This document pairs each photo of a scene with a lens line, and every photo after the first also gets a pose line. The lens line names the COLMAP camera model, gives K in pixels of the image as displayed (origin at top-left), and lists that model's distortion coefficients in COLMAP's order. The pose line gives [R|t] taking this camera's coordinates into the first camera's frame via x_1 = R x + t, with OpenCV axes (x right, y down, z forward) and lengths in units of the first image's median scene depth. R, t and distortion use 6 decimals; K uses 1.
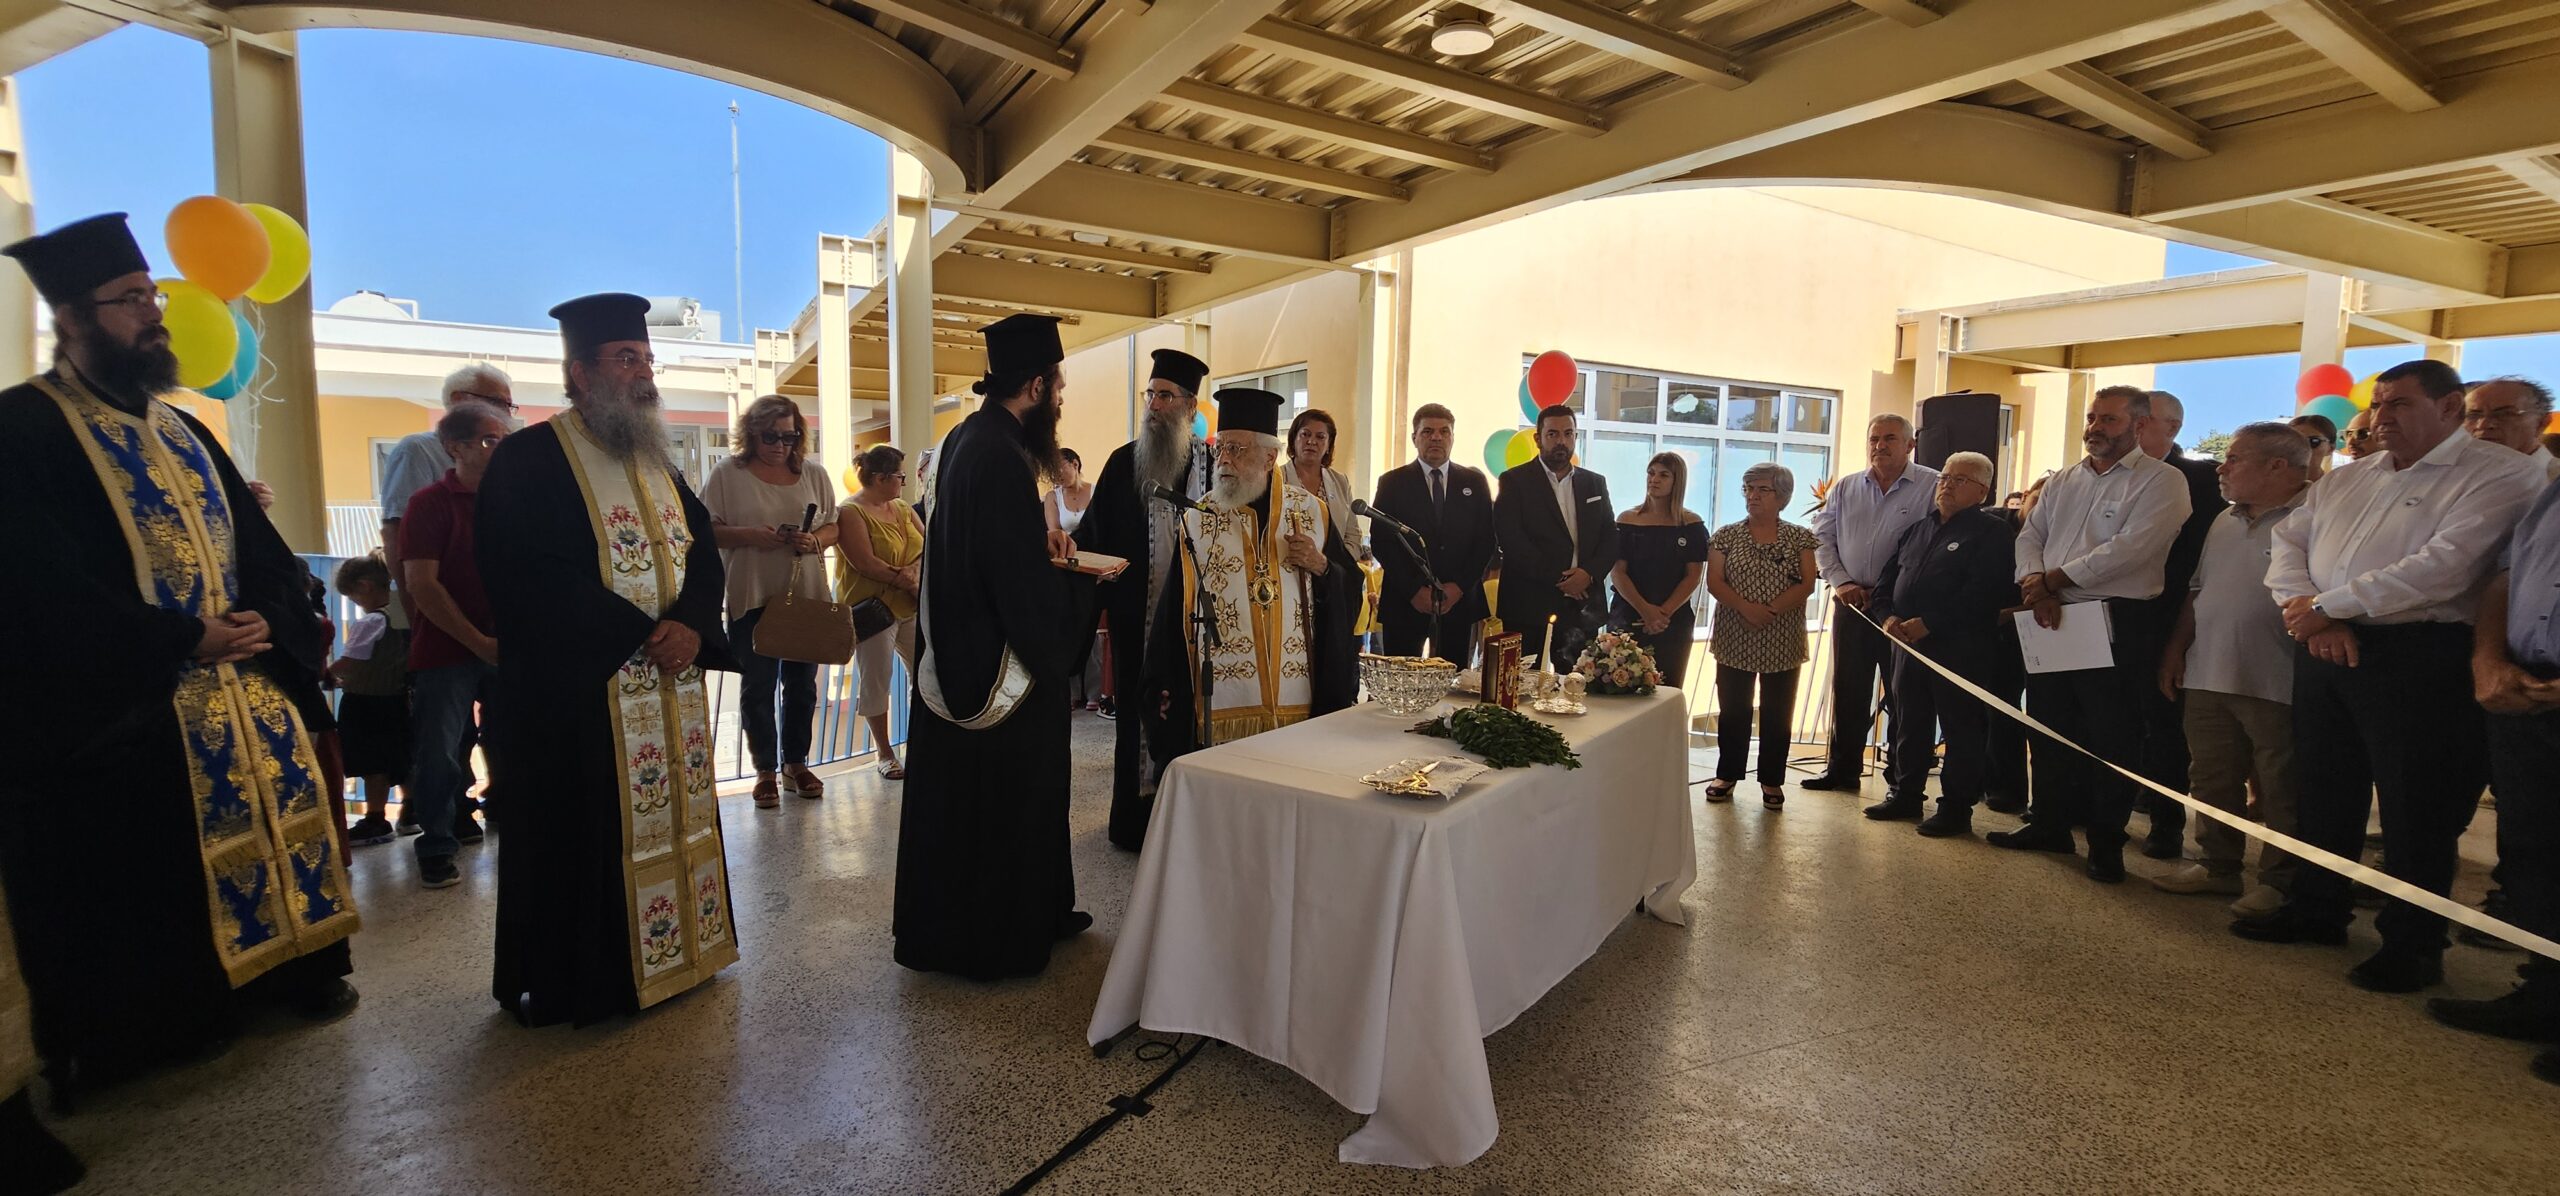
lens RADIAL K [[1063.4, 0, 1242.9], [0, 1063.4, 590.7], [0, 0, 1]] dist [-0.007655, 0.000184]
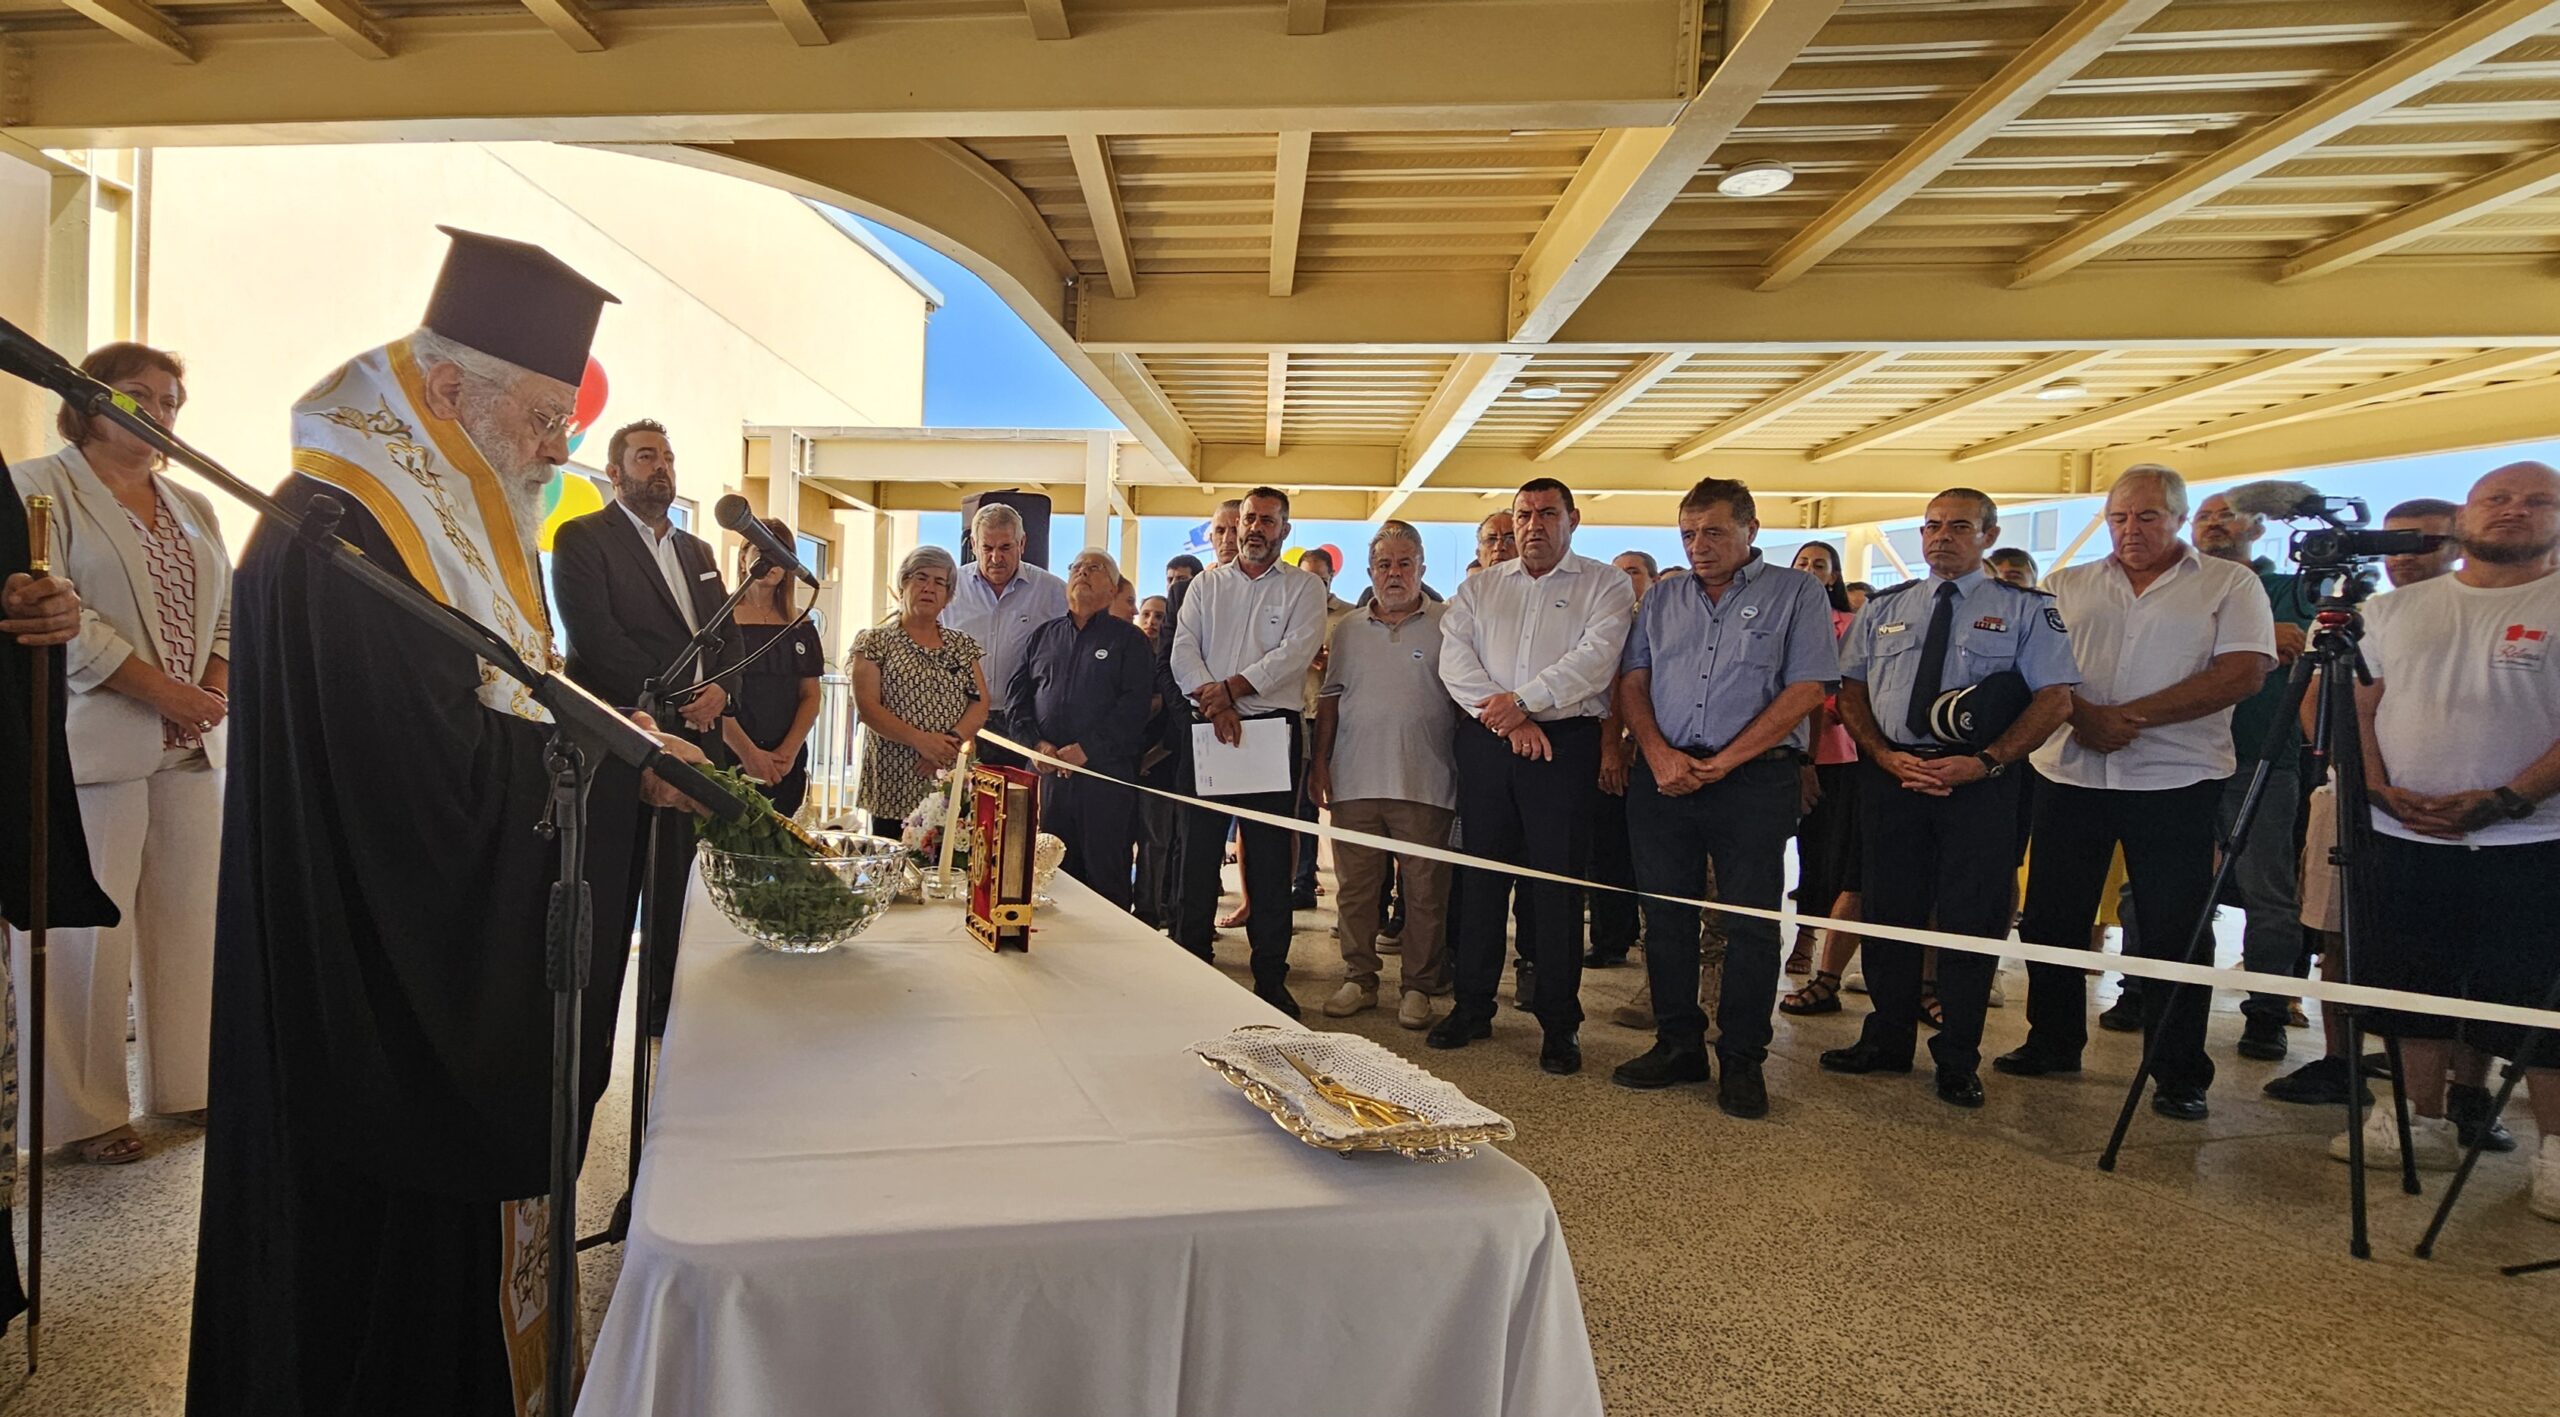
lens RADIAL K [[1269.2, 0, 1033.9], [0, 1269.2, 702.9], [0, 0, 1]] dist [0.002285, 0.000078]
pose [[0.631309, -0.005116, 0.775514, -0.143545], [0.036493, 0.999067, -0.023116, 0.016034], [-0.774672, 0.042894, 0.630907, 0.364699]]
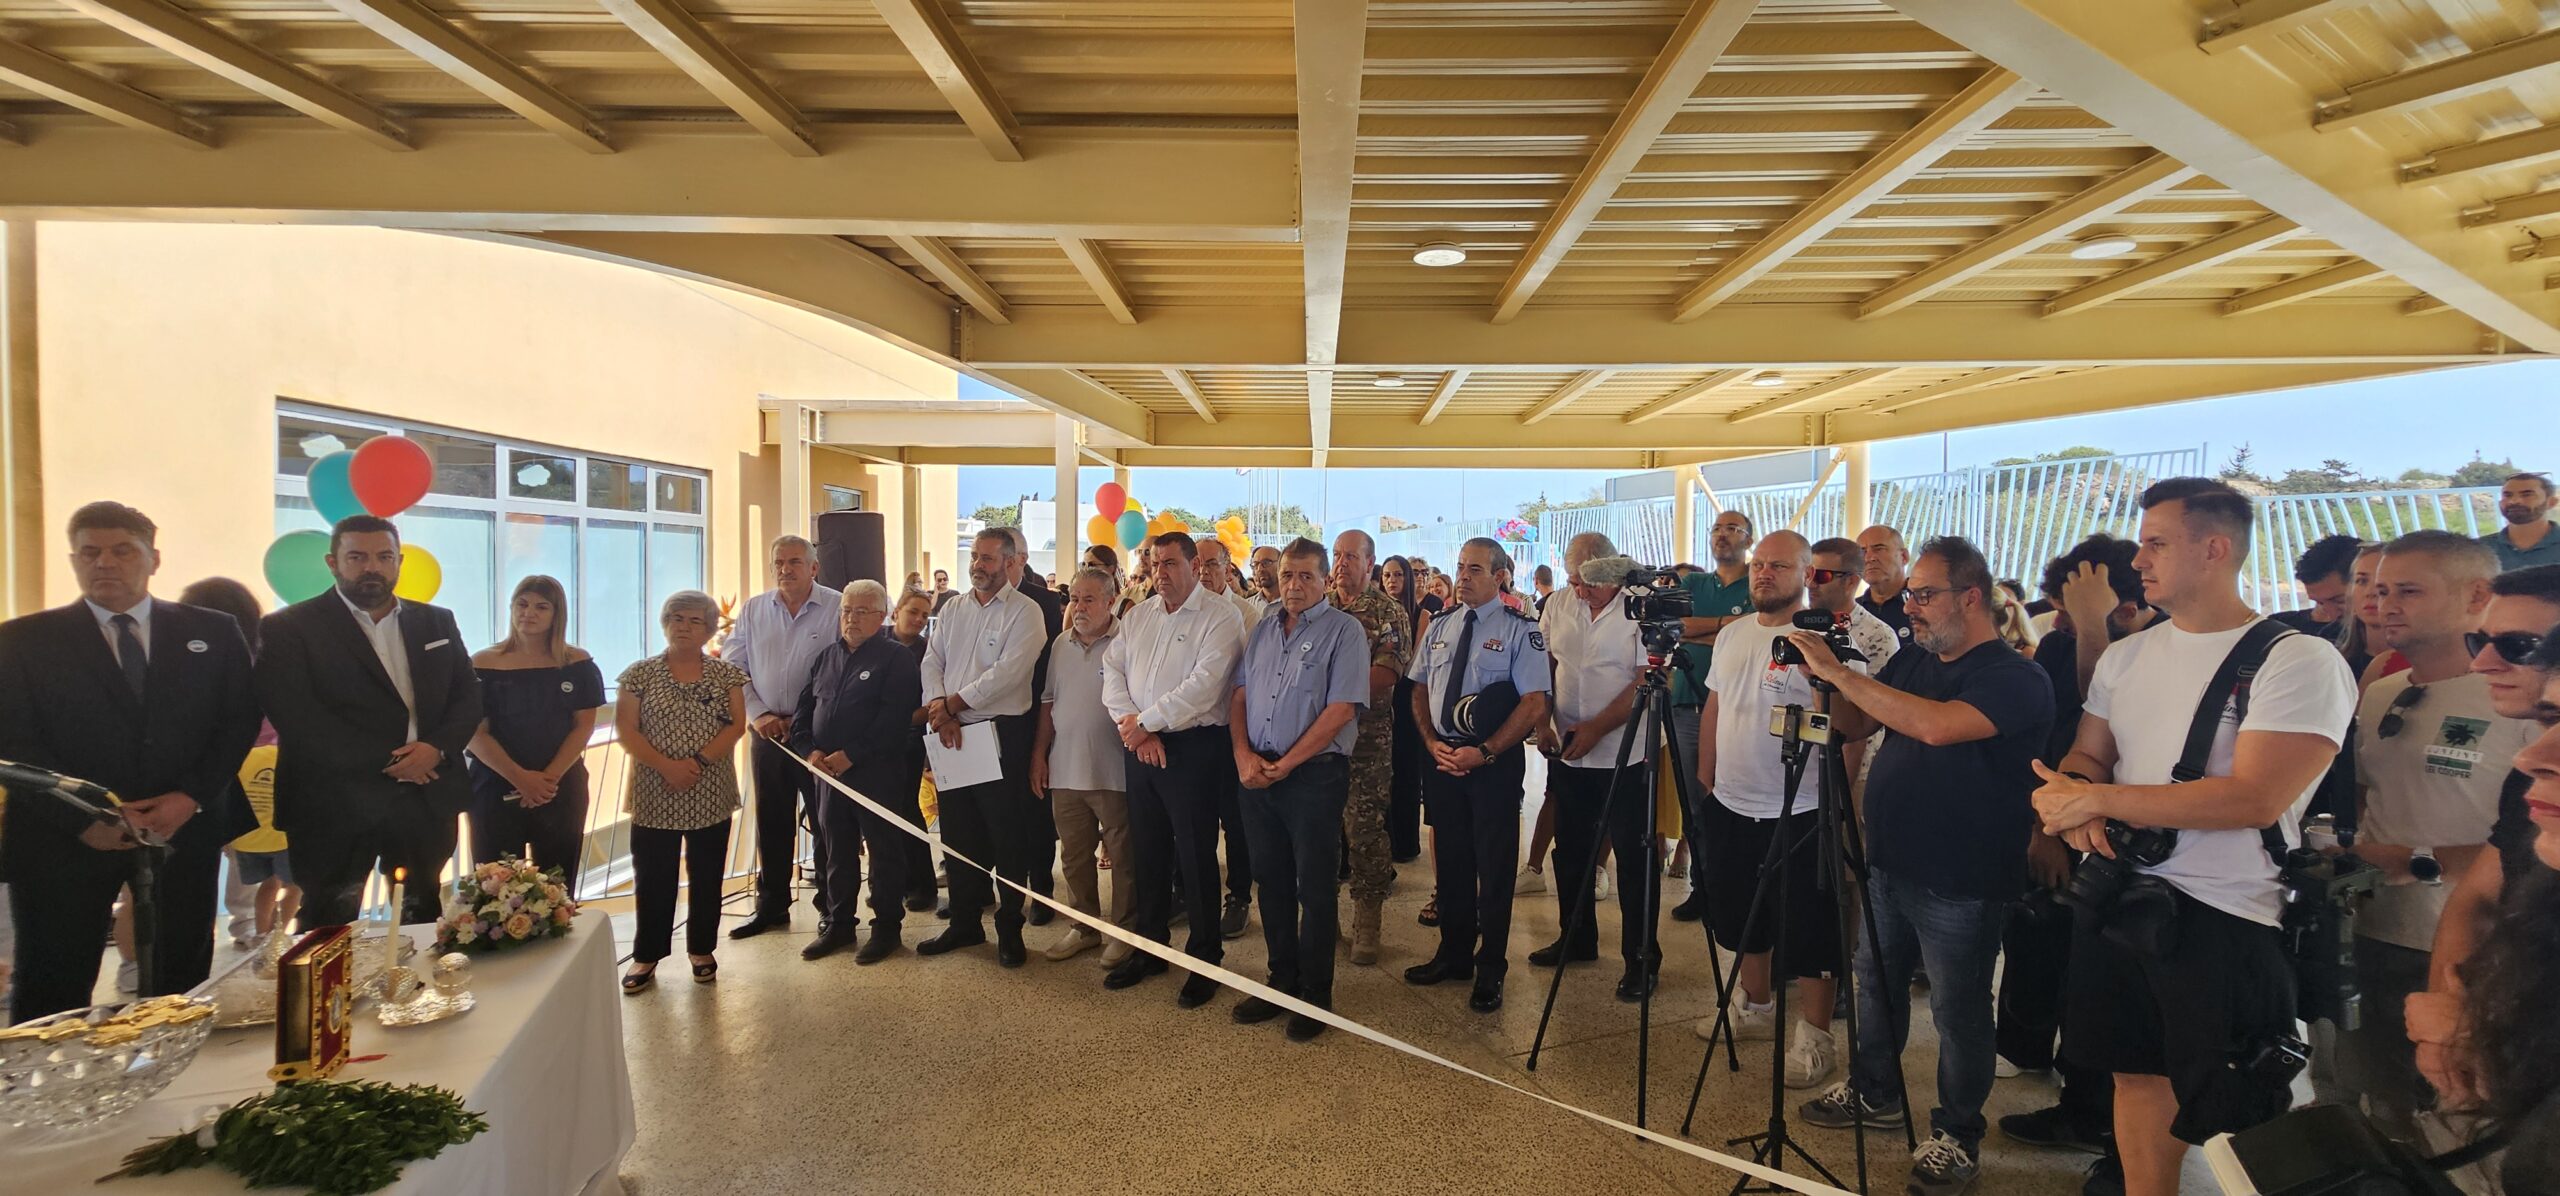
lens RADIAL K [[1064.4, 0, 1280.0], [0, 1064.4, 598.0], [0, 0, 1]] dist [0.004923, 0.000510]
pose [[0.529845, -0.036169, 0.847323, 0.008790], [0.072638, 0.997354, -0.002849, -0.073642], [-0.844978, 0.063057, 0.531071, 0.095771]]
